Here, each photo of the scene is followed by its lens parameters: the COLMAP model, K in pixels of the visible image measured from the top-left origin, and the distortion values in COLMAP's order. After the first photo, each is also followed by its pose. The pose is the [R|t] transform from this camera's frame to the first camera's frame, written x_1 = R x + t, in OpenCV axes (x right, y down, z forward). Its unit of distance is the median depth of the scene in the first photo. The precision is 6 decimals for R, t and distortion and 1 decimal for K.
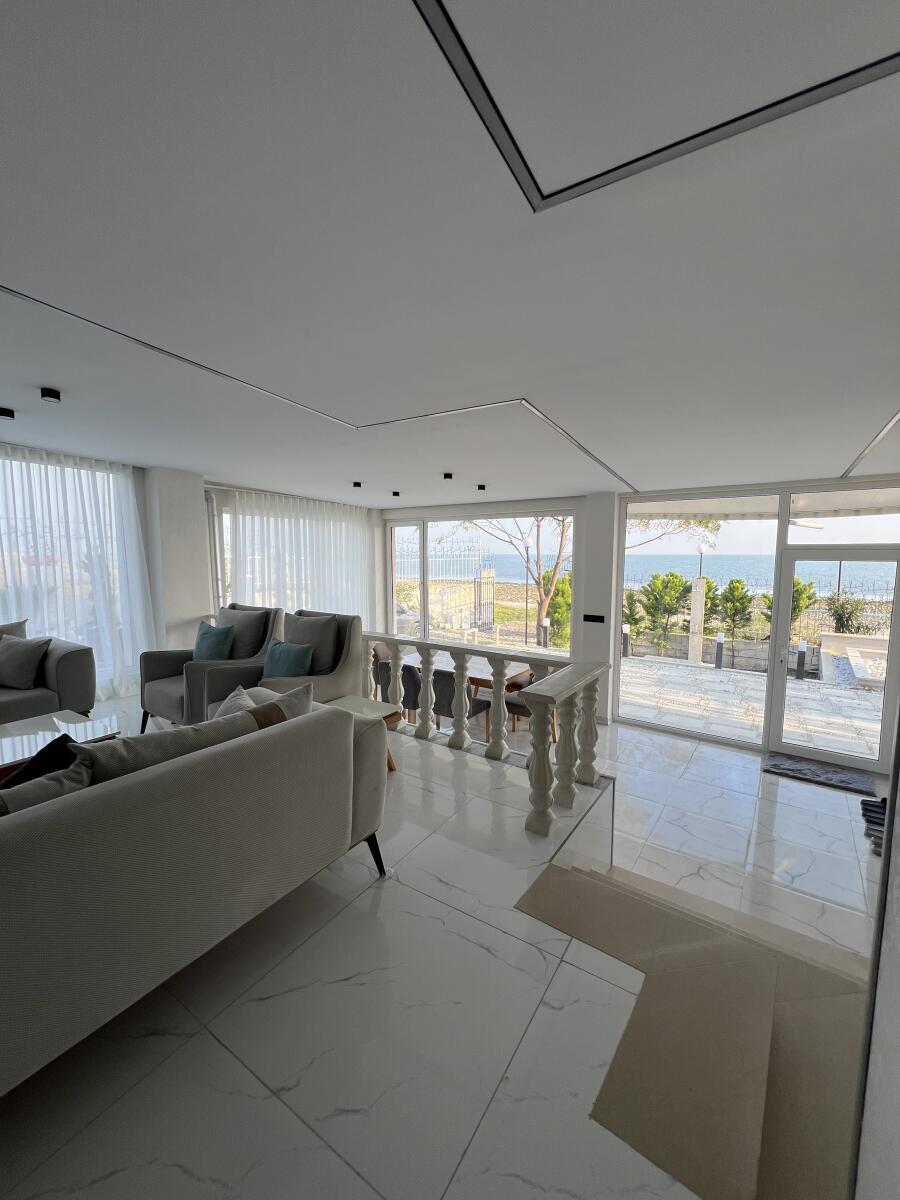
lens RADIAL K [[478.6, 0, 444.6], [0, 478.6, 598.7], [0, 0, 1]] dist [0.000594, -0.000768]
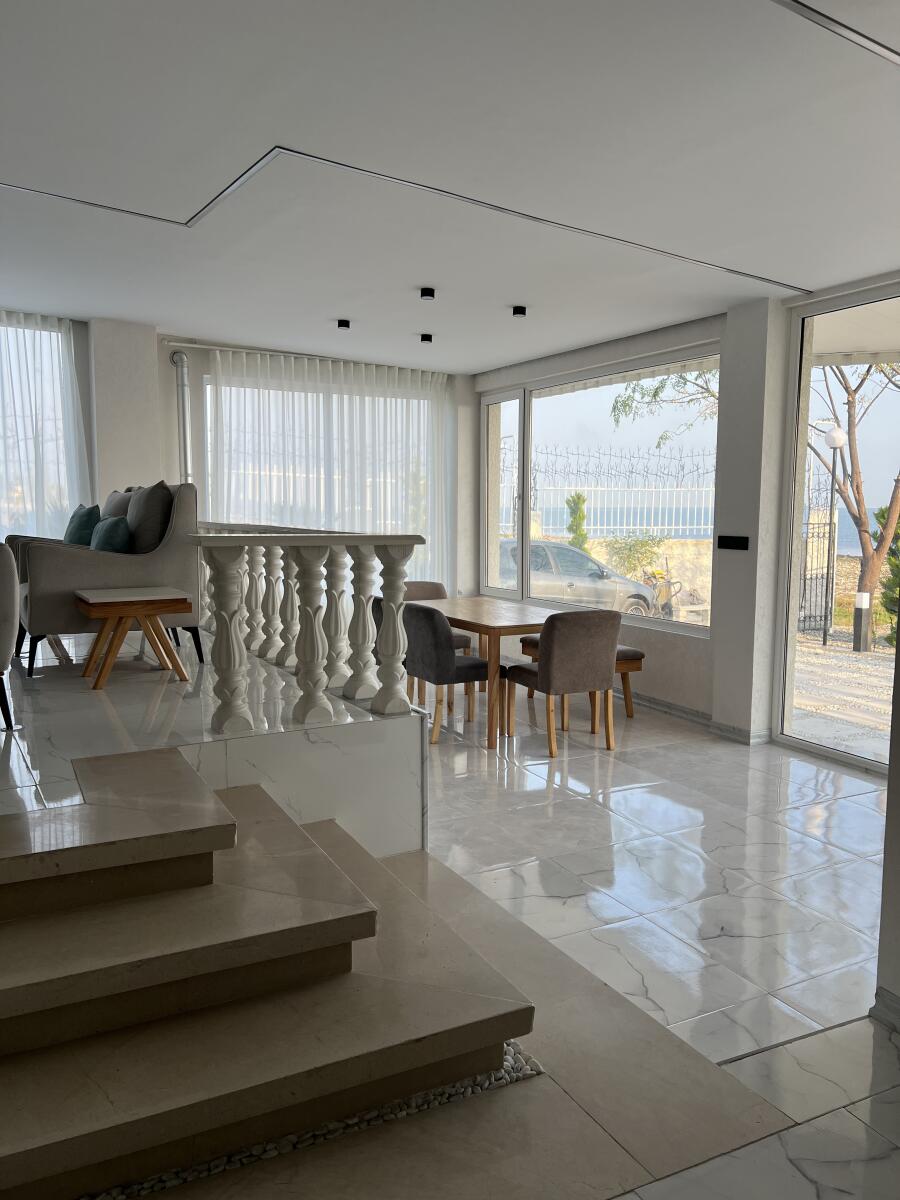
lens RADIAL K [[908.5, 0, 449.9], [0, 908.5, 605.4], [0, 0, 1]] dist [-0.003507, -0.000182]
pose [[0.892953, 0.053190, -0.446996, 0.489999], [-0.049985, 0.998570, 0.018971, 0.109435], [0.447366, 0.005403, 0.894335, -0.049603]]
